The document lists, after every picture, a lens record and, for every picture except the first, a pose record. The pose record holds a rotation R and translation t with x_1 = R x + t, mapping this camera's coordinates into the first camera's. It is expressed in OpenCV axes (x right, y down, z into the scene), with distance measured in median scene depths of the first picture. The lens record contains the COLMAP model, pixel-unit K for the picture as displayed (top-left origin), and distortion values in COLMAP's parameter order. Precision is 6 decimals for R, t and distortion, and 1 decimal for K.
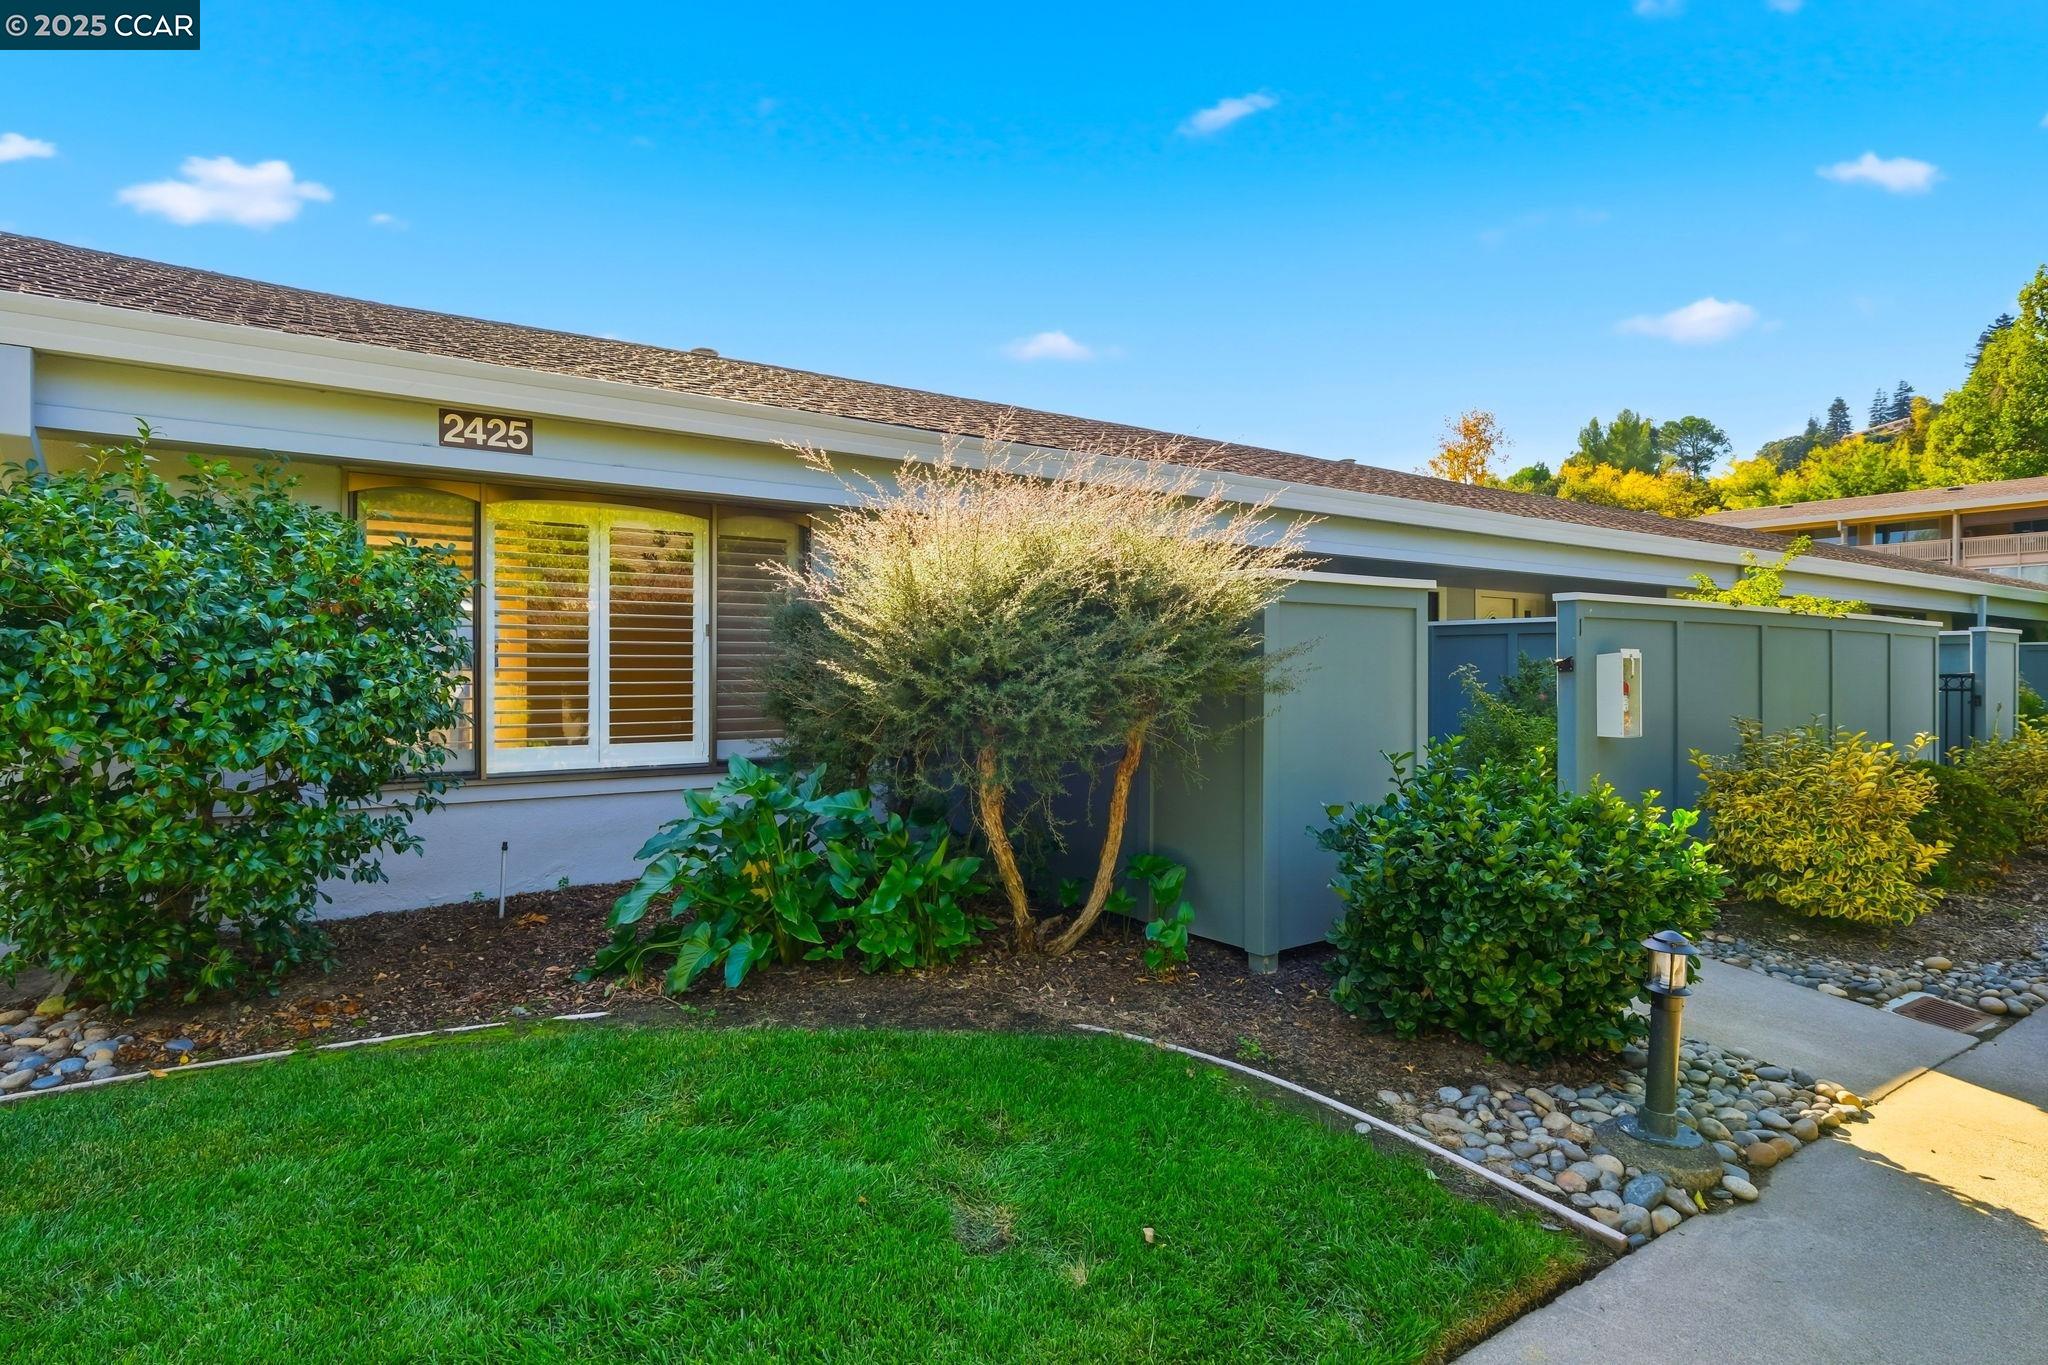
lens RADIAL K [[1095.1, 0, 1024.0], [0, 1095.1, 682.5], [0, 0, 1]] dist [0.003472, 0.000845]
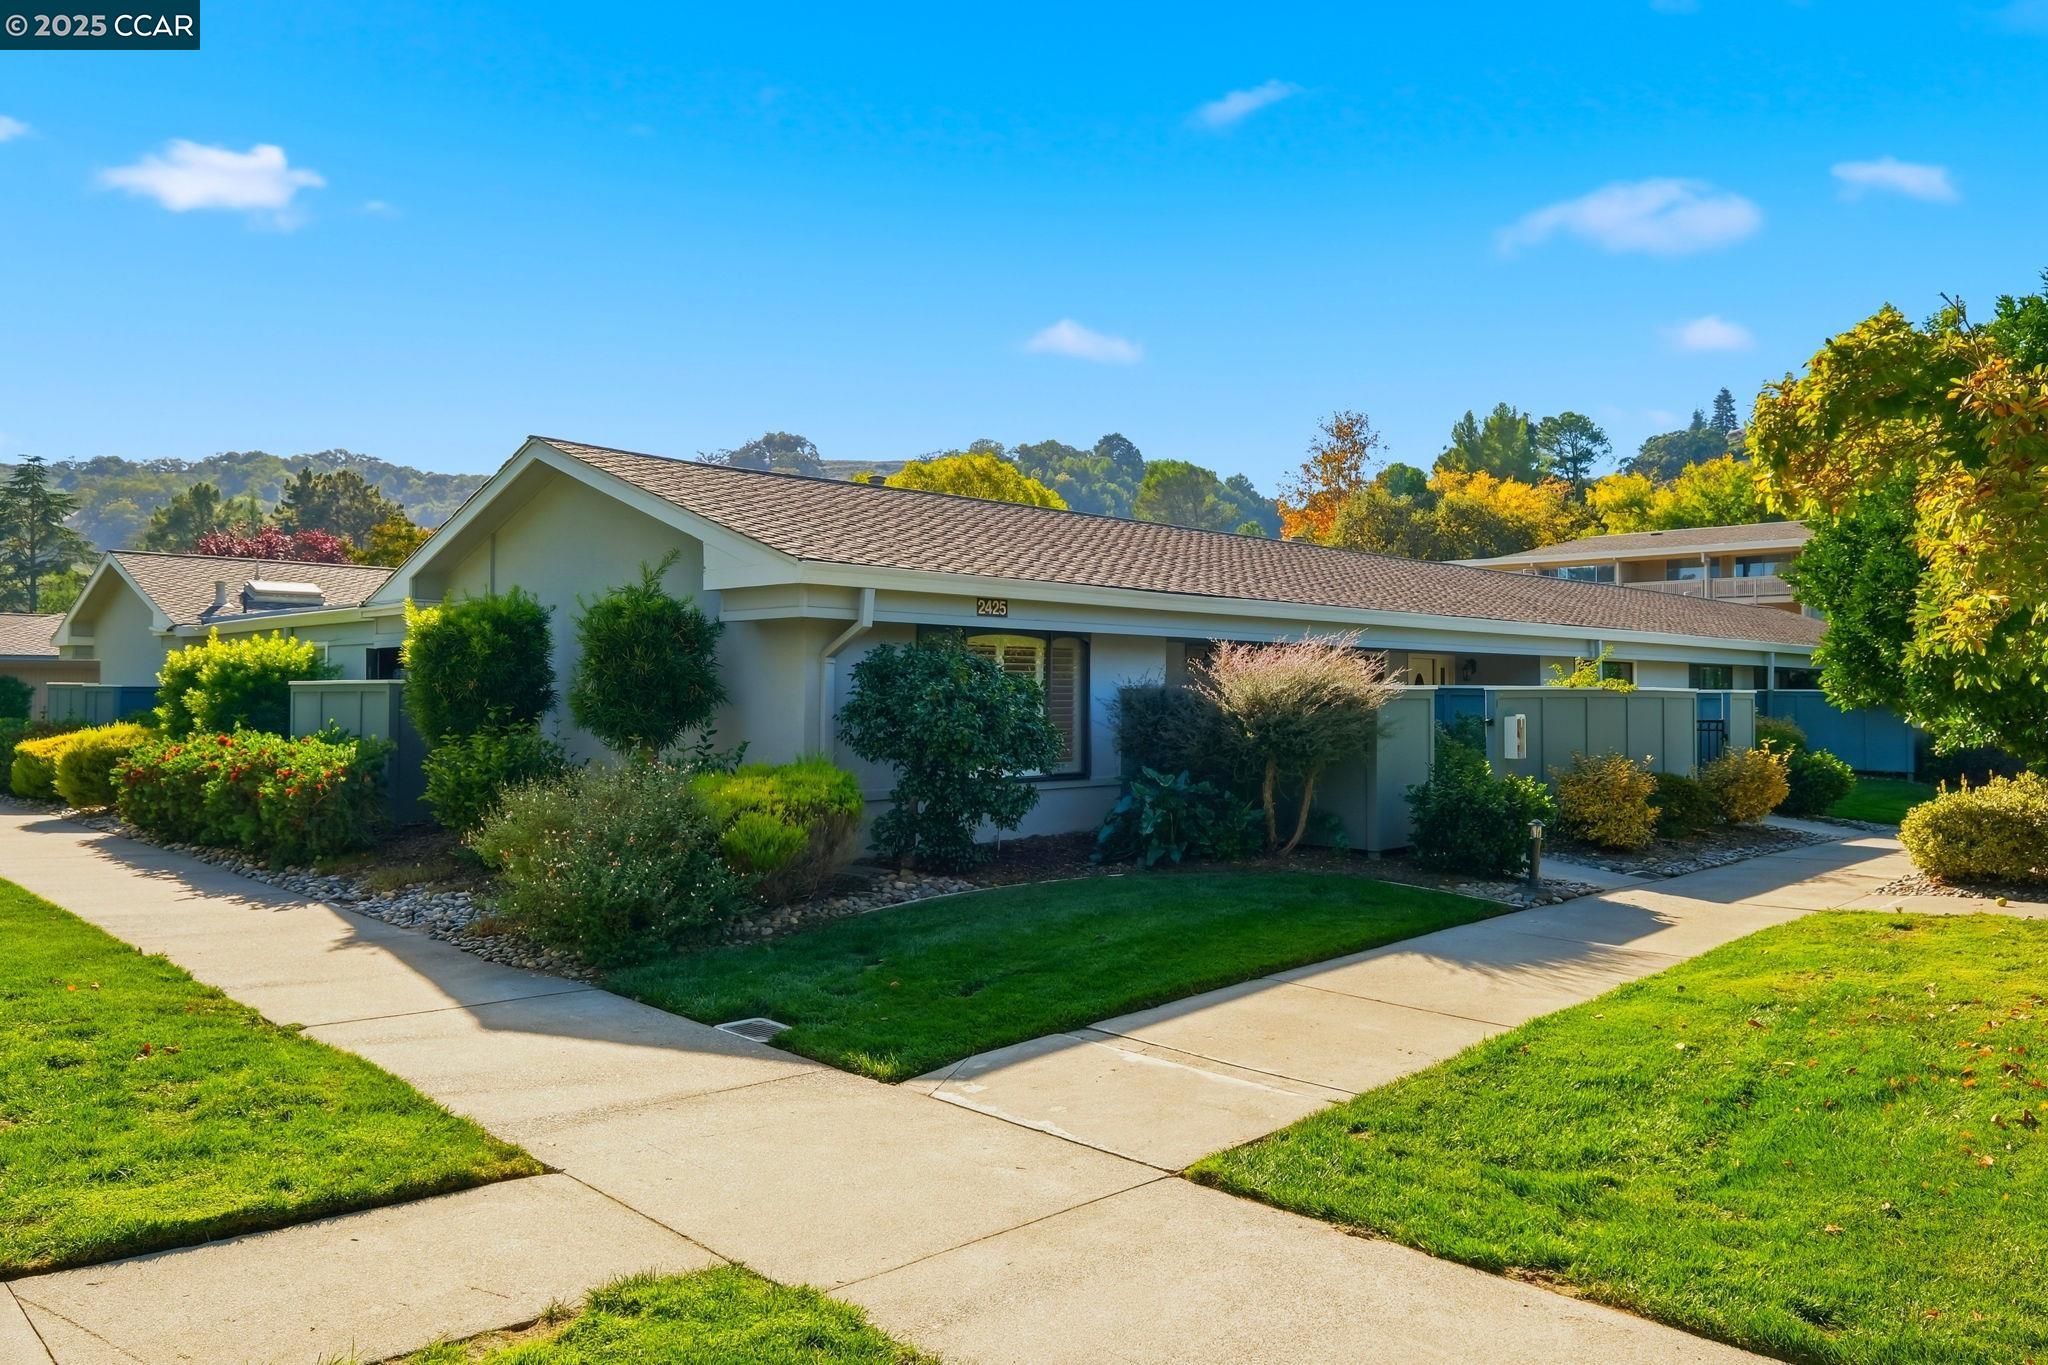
lens RADIAL K [[1418.6, 0, 1024.0], [0, 1418.6, 682.5], [0, 0, 1]] dist [0.009961, 0.003363]
pose [[0.984292, 0.004557, 0.176488, -0.085986], [-0.001382, 0.999835, -0.018108, -0.004365], [-0.176542, 0.017580, 0.984136, -0.150344]]
